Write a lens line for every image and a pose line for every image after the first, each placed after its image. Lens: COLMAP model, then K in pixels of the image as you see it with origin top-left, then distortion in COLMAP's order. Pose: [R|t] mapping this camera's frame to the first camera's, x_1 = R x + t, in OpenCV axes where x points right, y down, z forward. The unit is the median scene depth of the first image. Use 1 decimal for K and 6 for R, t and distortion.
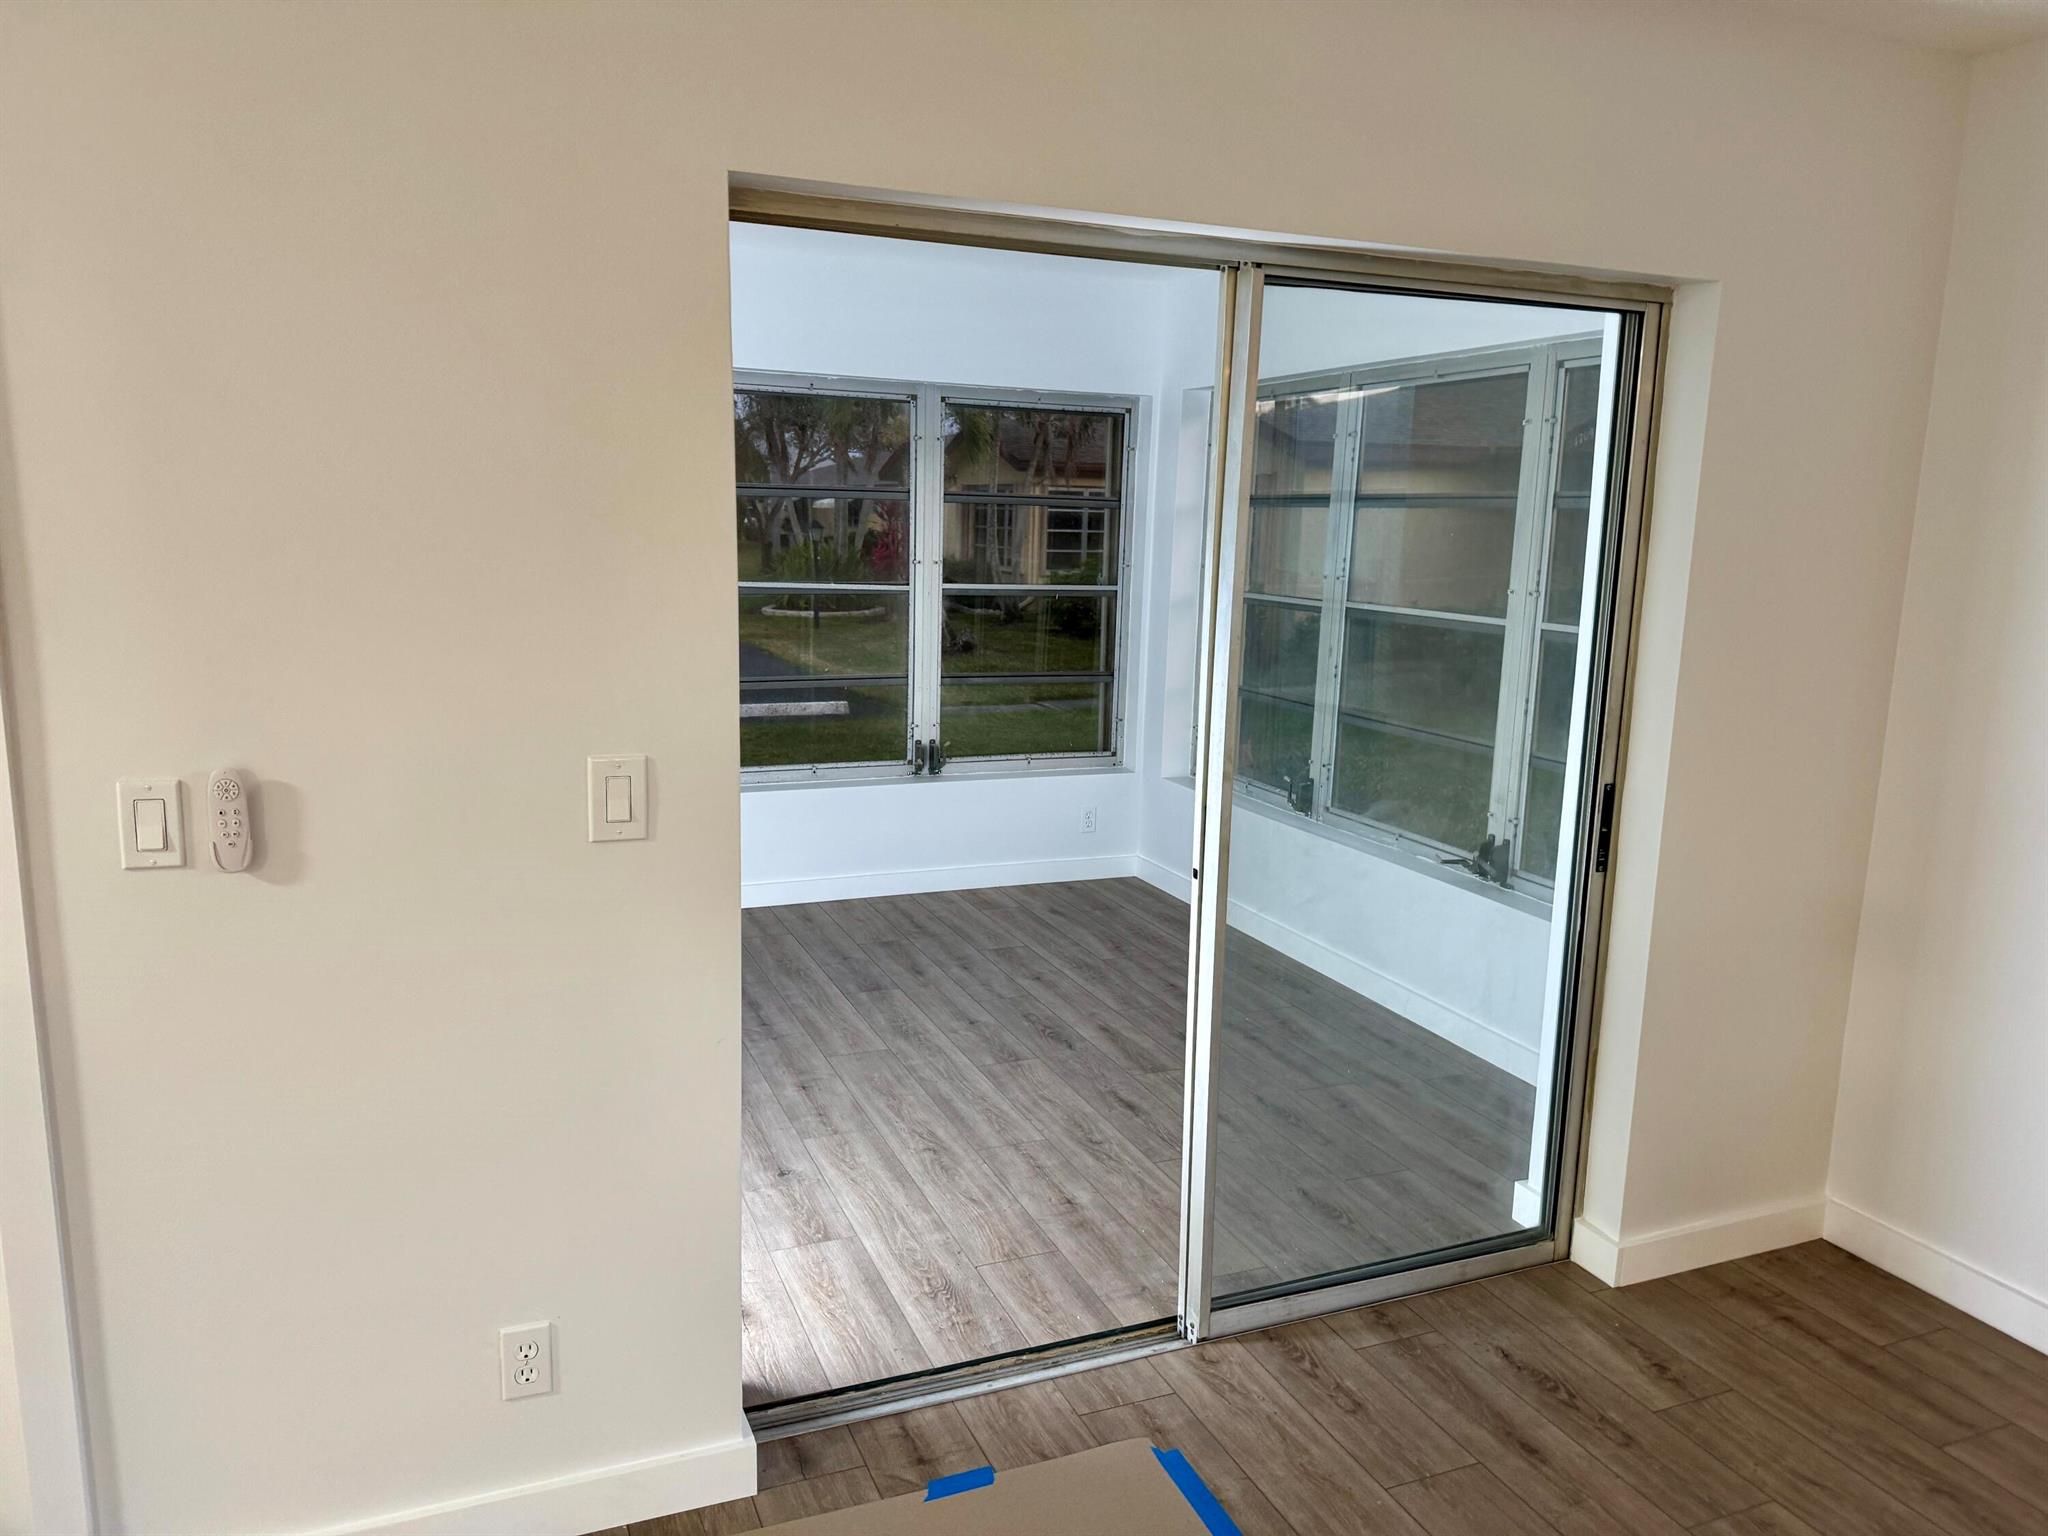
lens RADIAL K [[1422.7, 0, 1024.0], [0, 1422.7, 768.0], [0, 0, 1]] dist [0.165121, -0.298582]
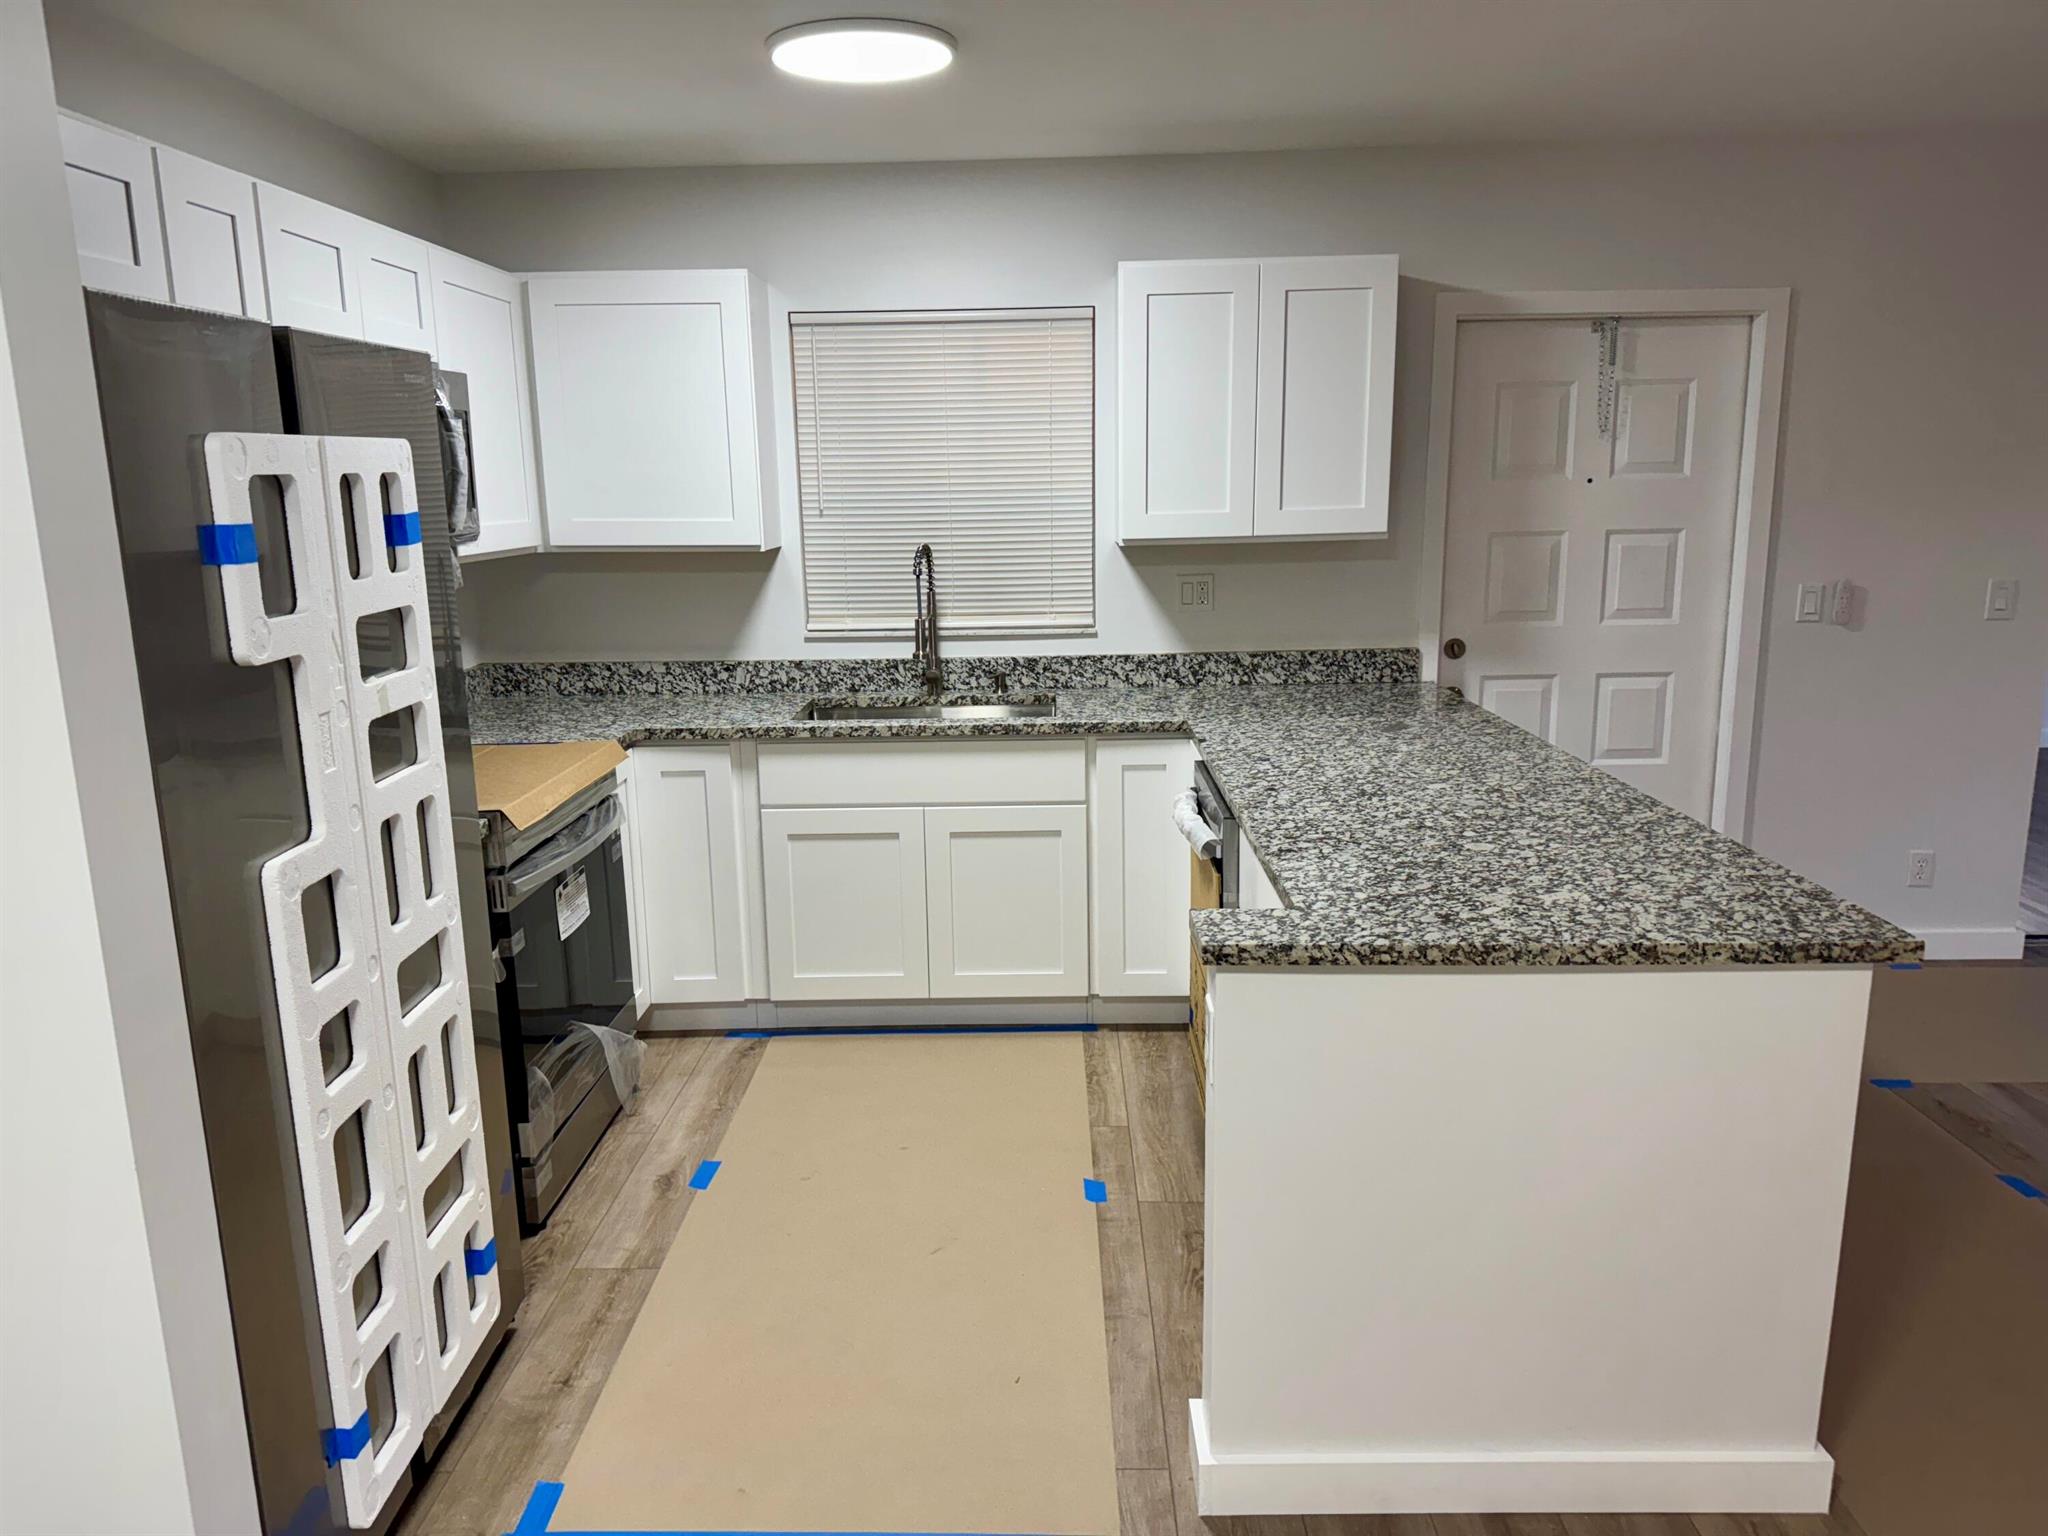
lens RADIAL K [[1422.7, 0, 1024.0], [0, 1422.7, 768.0], [0, 0, 1]] dist [0.165121, -0.298582]
pose [[0.917681, 0.039589, -0.395342, -0.340916], [-0.029572, 0.999069, 0.031402, 0.111982], [0.396217, -0.017126, 0.917997, -0.710298]]
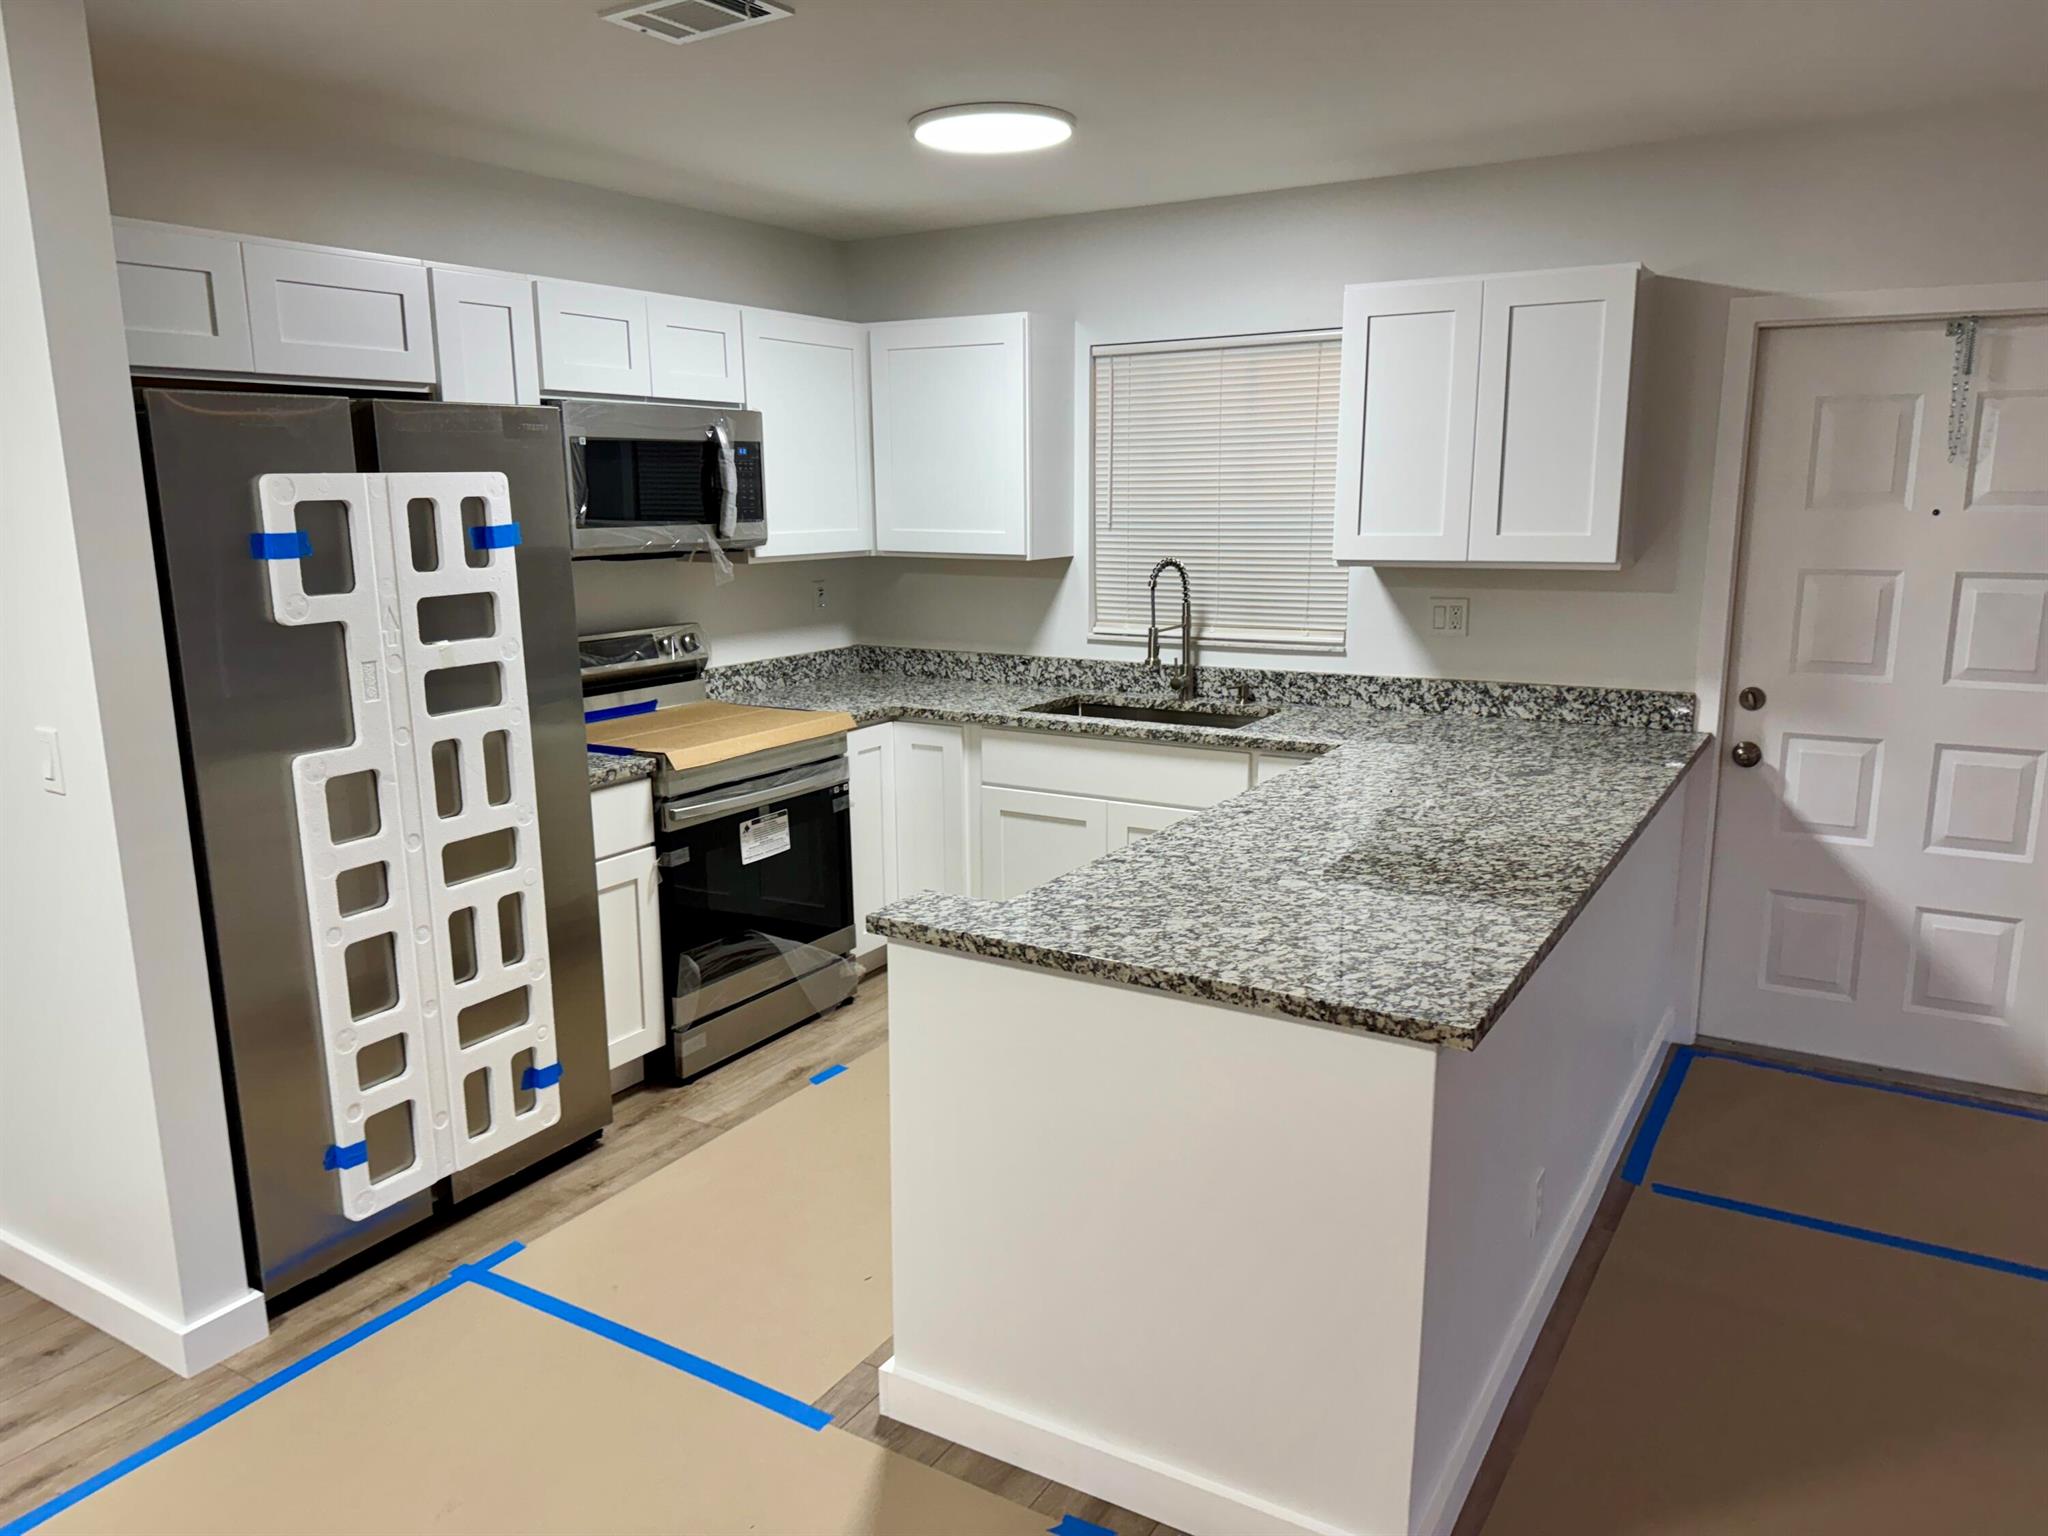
lens RADIAL K [[1431.5, 0, 1037.8], [0, 1431.5, 767.4], [0, 0, 1]] dist [0.165094, -0.313853]
pose [[0.596674, 0.127078, -0.792358, -0.013637], [-0.117721, 0.990561, 0.070217, 0.081687], [0.793802, 0.051380, 0.606002, -0.547449]]
